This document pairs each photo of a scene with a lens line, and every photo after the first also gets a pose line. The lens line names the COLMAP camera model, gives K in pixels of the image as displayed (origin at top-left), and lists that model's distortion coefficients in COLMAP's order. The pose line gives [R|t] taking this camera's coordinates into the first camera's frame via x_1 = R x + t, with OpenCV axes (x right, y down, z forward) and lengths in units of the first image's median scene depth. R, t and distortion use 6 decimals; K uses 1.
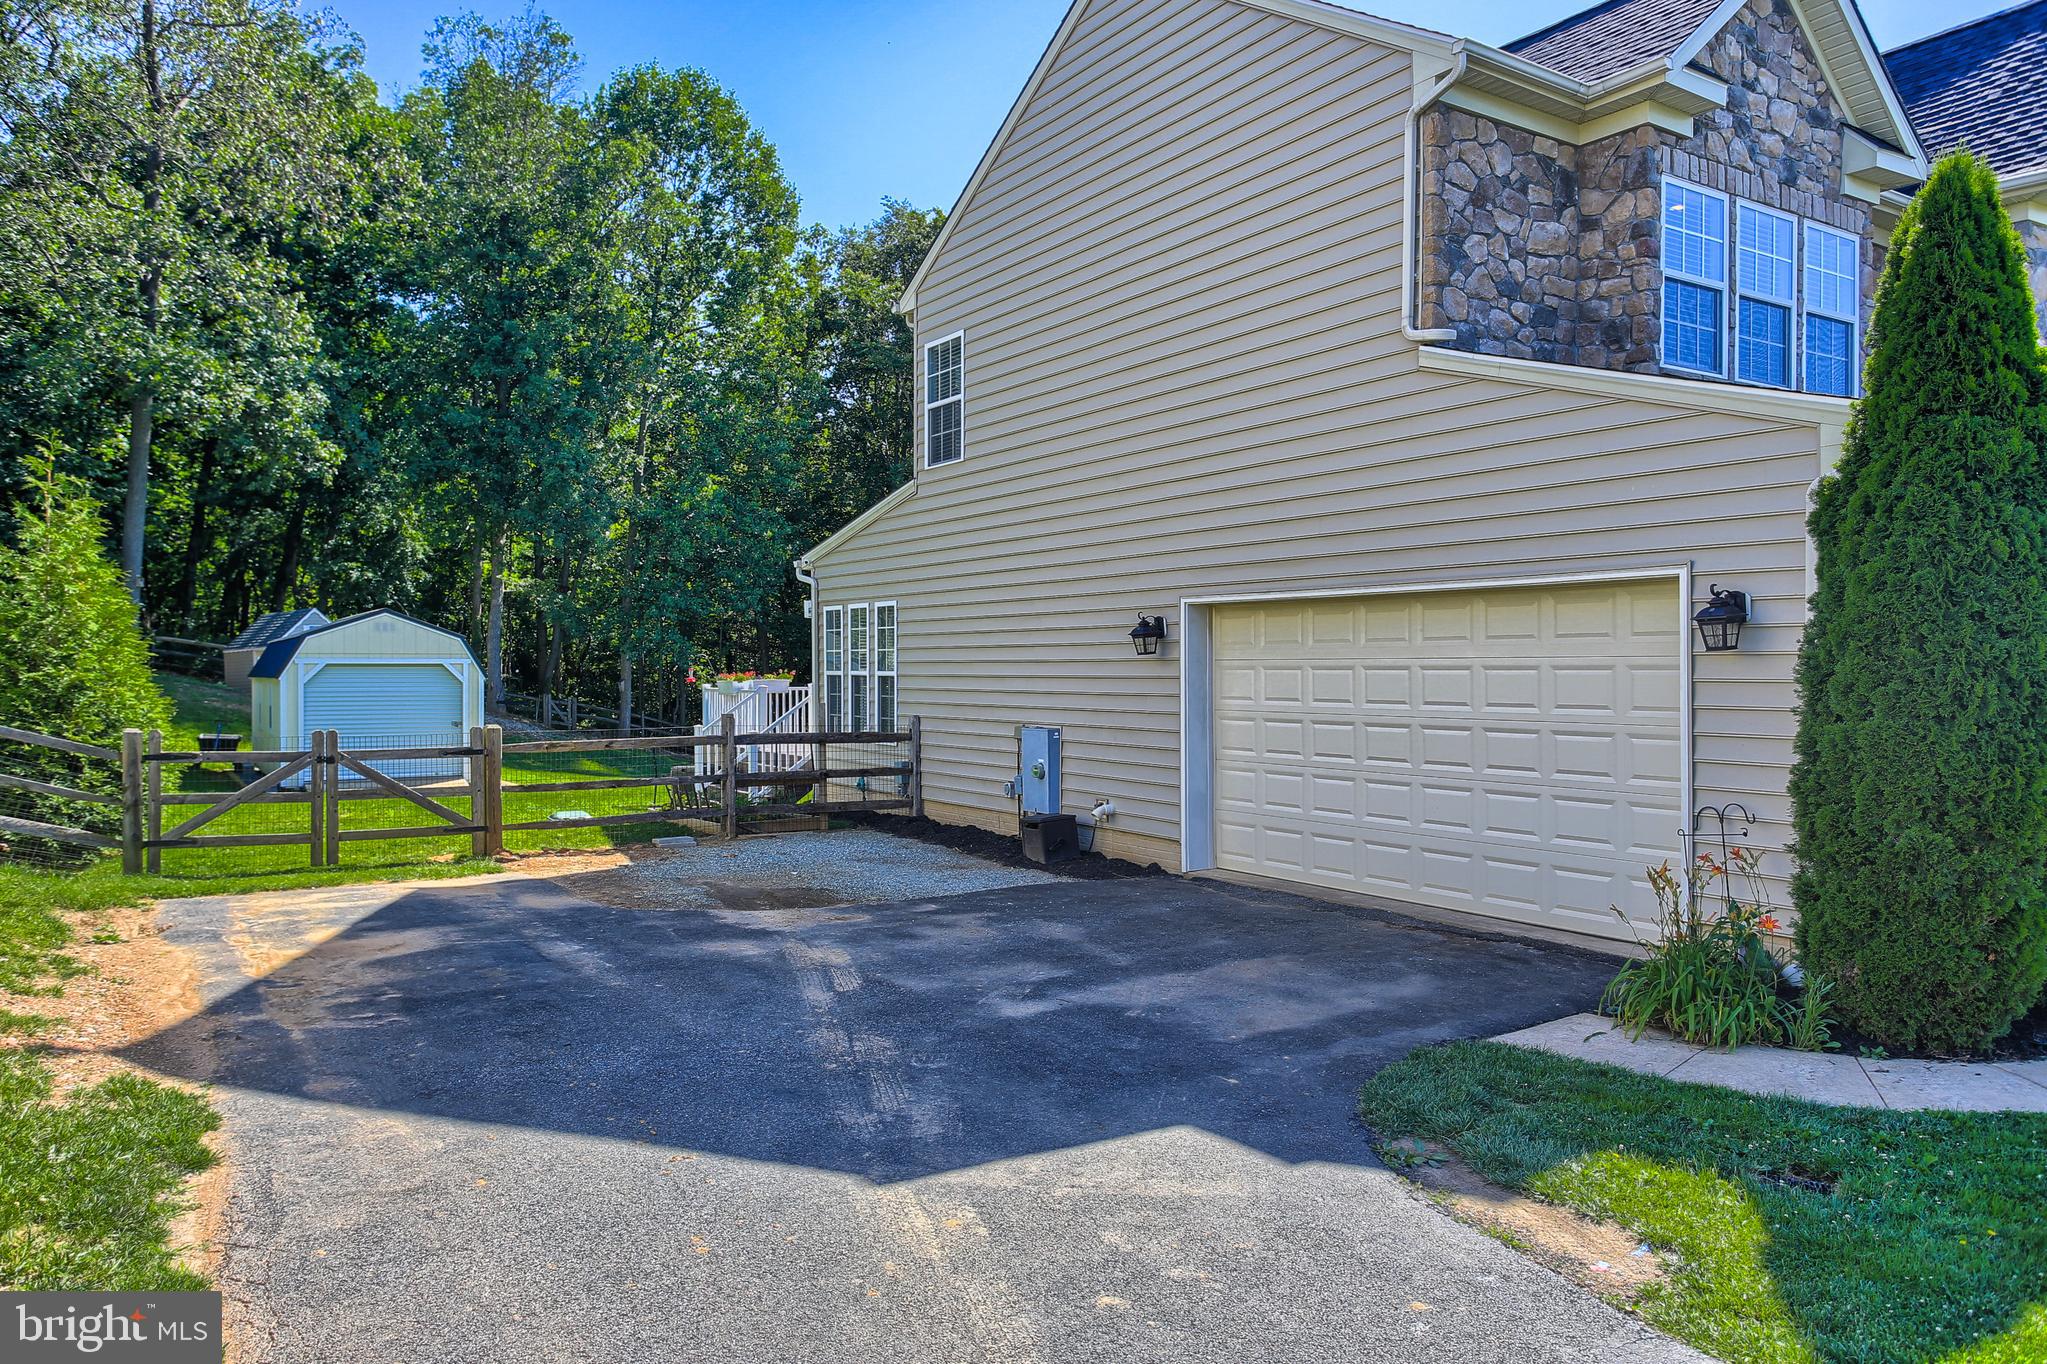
lens RADIAL K [[1412.0, 0, 1017.0], [0, 1412.0, 691.7], [0, 0, 1]] dist [-0.008993, 0.003311]
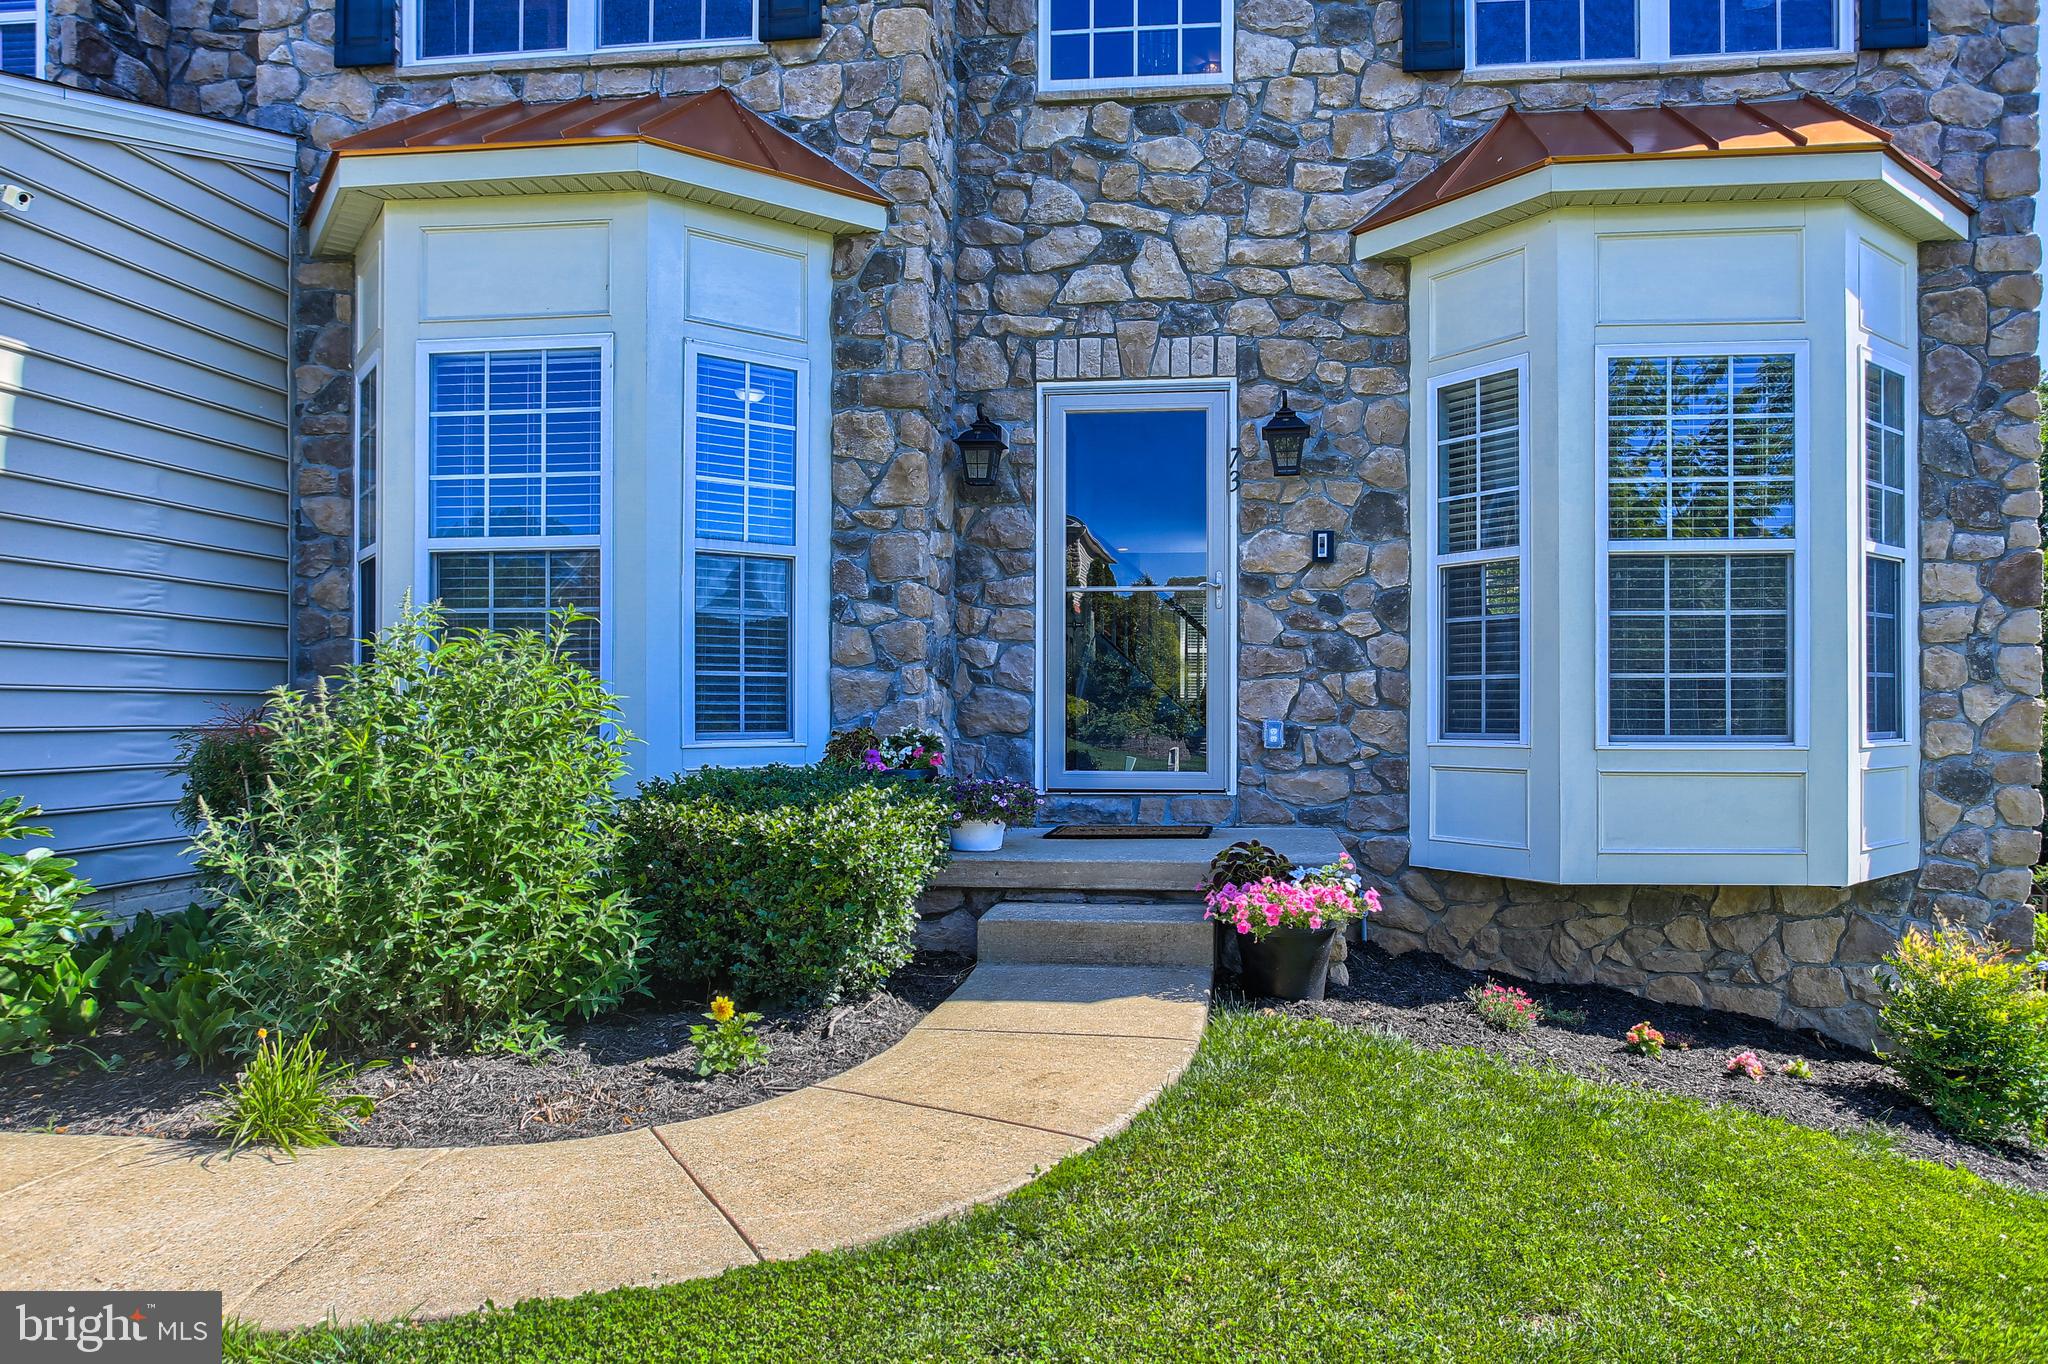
lens RADIAL K [[1264.2, 0, 1114.2], [0, 1264.2, 718.6], [0, 0, 1]] dist [-0.026618, 0.013218]
pose [[0.780271, 0.004966, -0.625421, 1.173396], [-0.013532, 0.999868, -0.008943, 0.044656], [0.625295, 0.015441, 0.780236, 0.766520]]
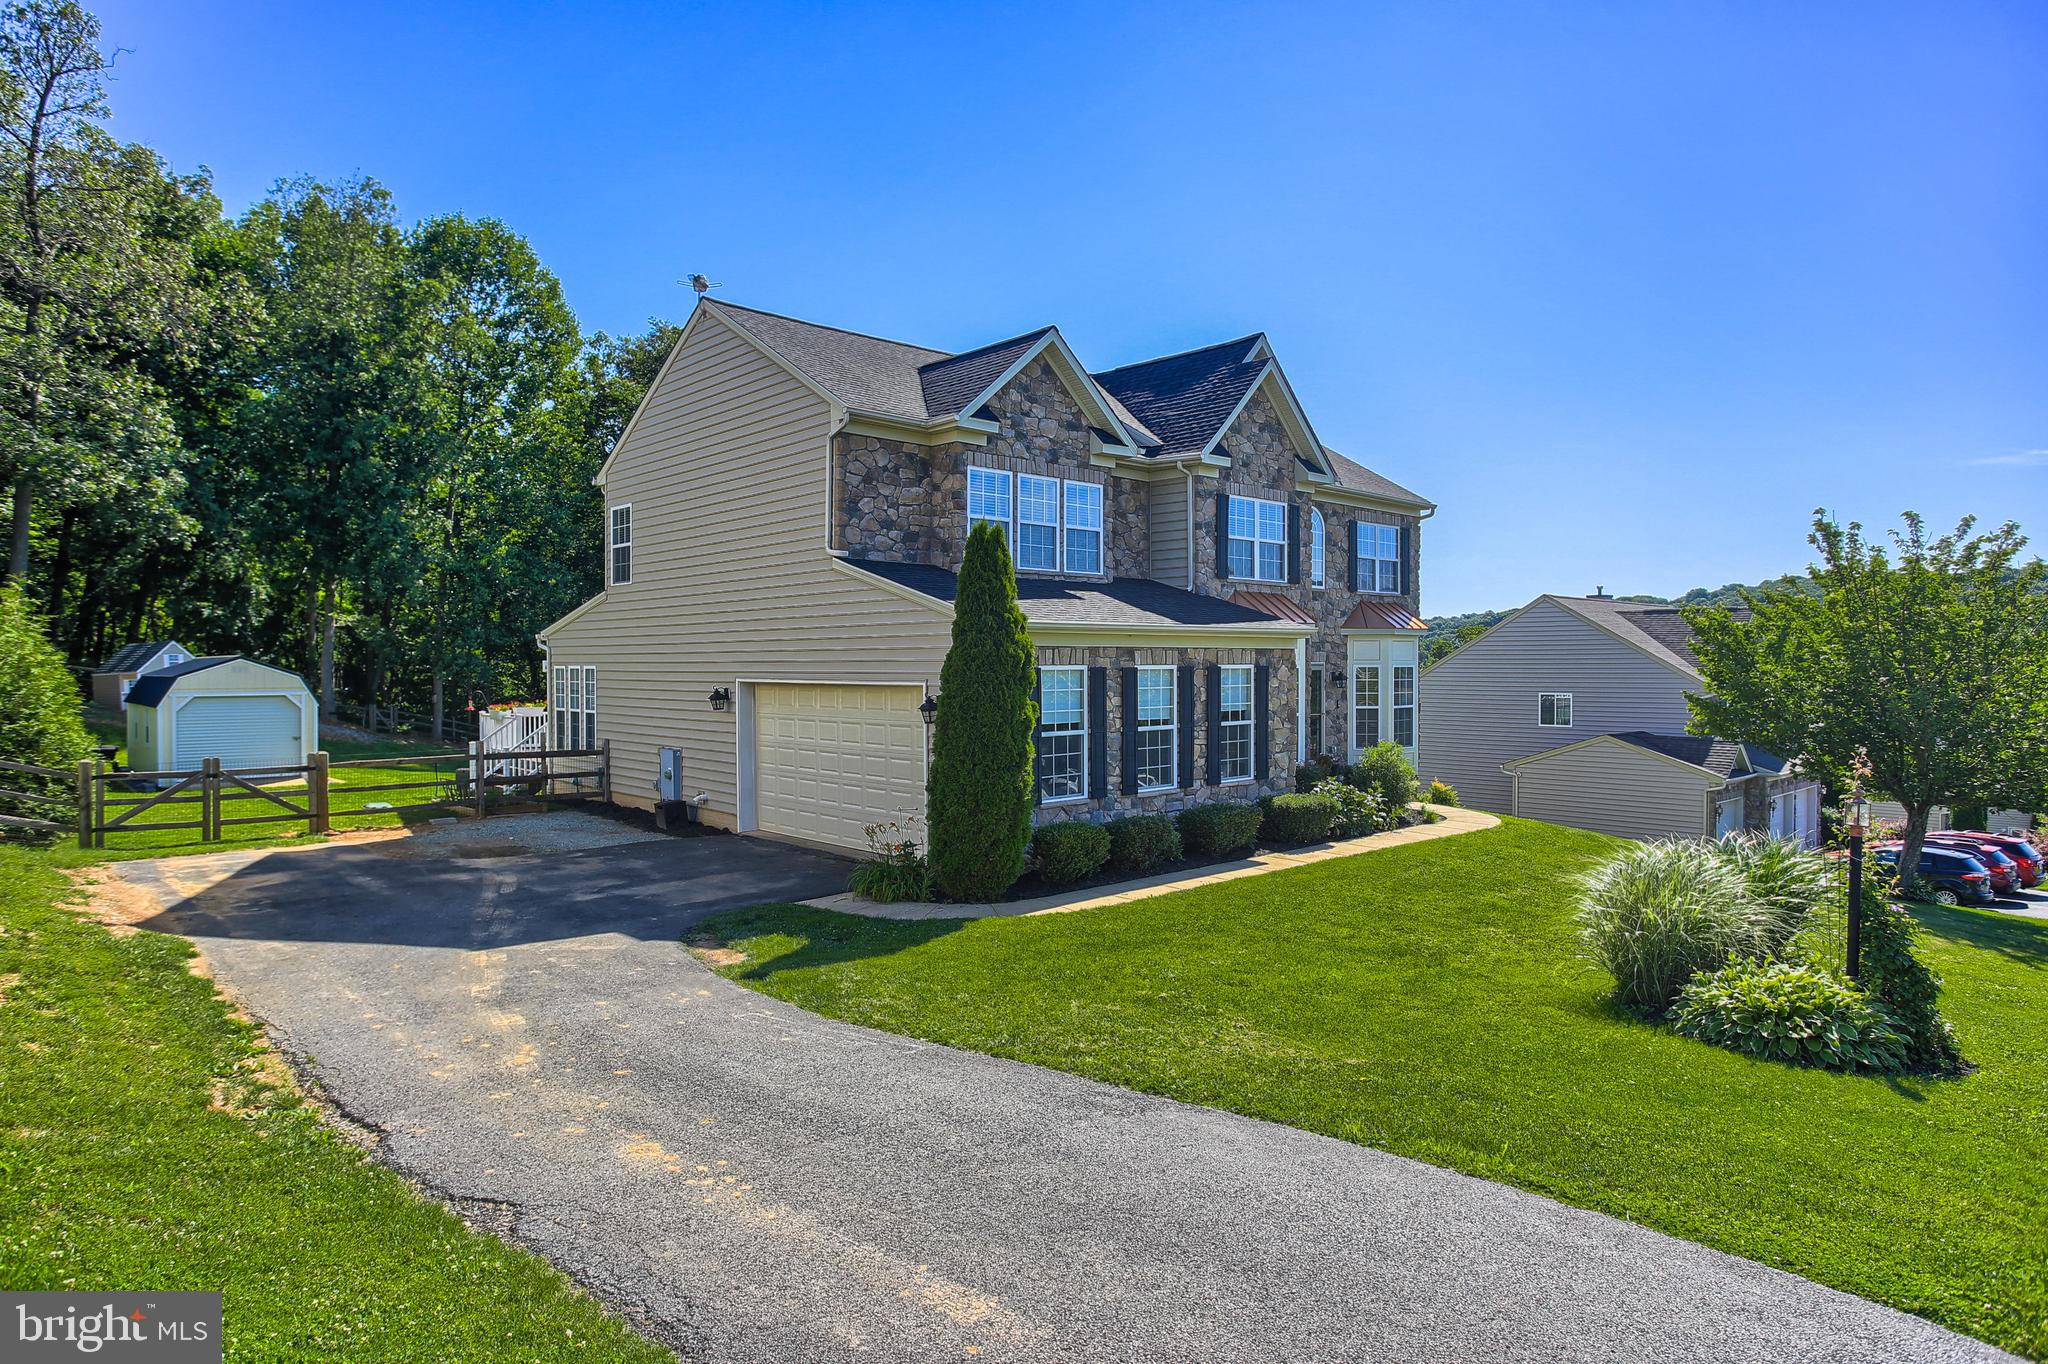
lens RADIAL K [[1191.1, 0, 1011.5], [0, 1191.1, 685.0], [0, 0, 1]] dist [-0.029629, 0.017804]
pose [[0.985890, -0.004426, 0.167336, 0.186977], [0.004300, 0.999990, 0.001116, -0.052325], [-0.167340, -0.000381, 0.985899, -0.482307]]
